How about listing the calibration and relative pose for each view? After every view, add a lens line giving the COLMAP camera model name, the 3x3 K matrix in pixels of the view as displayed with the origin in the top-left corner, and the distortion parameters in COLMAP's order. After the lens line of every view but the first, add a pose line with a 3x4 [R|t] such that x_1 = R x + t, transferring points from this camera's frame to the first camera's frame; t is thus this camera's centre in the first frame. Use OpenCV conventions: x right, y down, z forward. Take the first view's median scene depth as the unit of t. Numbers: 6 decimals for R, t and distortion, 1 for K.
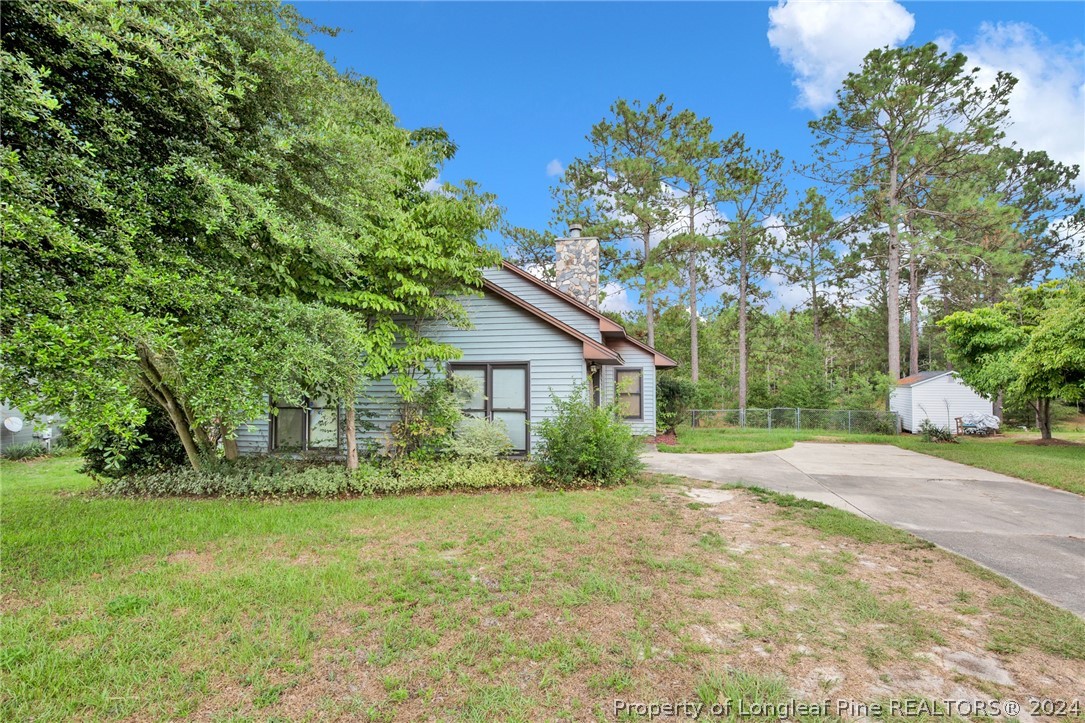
lens RADIAL K [[512.1, 0, 536.8], [0, 512.1, 355.4], [0, 0, 1]] dist [-0.019666, 0.000843]
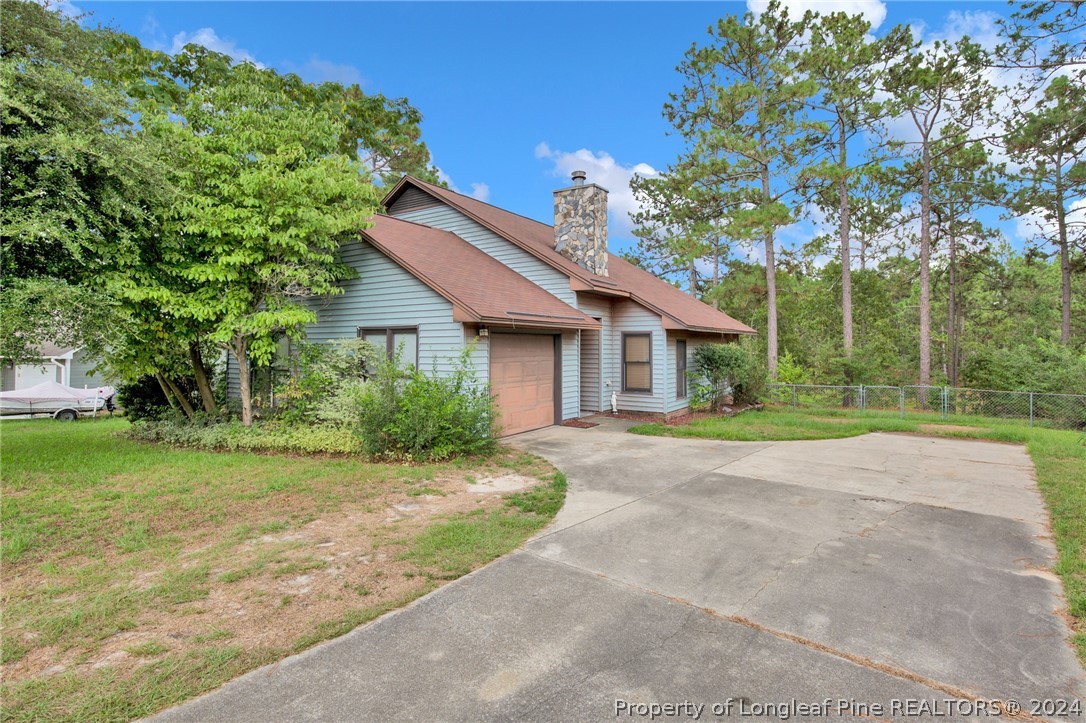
lens RADIAL K [[536.6, 0, 542.4], [0, 536.6, 319.9], [0, 0, 1]] dist [-0.025334, 0.000723]
pose [[0.919886, -0.015442, -0.391882, 0.572670], [0.013977, 0.999881, -0.006590, 0.011028], [0.391937, 0.000585, 0.919992, 0.173455]]
